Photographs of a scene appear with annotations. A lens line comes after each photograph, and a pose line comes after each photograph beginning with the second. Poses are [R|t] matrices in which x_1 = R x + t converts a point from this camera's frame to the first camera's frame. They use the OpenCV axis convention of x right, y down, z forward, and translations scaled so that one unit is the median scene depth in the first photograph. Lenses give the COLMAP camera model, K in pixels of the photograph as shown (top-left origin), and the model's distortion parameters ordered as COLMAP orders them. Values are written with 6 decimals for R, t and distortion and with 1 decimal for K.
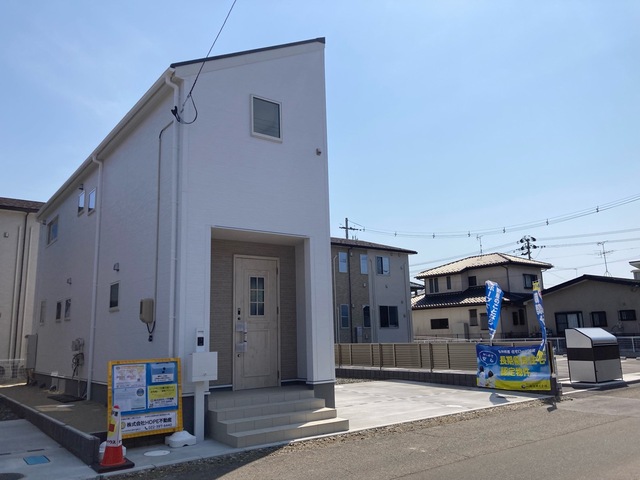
lens RADIAL K [[526.0, 0, 308.0], [0, 526.0, 229.4], [0, 0, 1]] dist [0.050988, -0.040517]
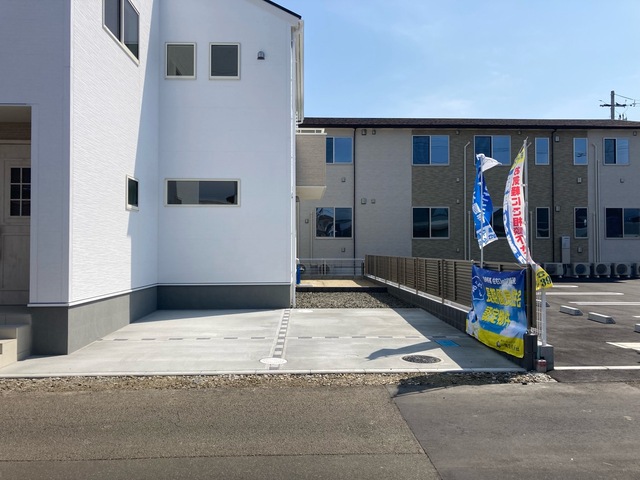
lens RADIAL K [[526.0, 0, 322.4], [0, 526.0, 234.6], [0, 0, 1]] dist [0.050988, -0.040517]
pose [[0.822970, 0.018488, -0.567784, 0.726324], [0.086048, 0.983881, 0.156759, 0.104855], [0.561531, -0.177865, 0.808114, 0.605791]]
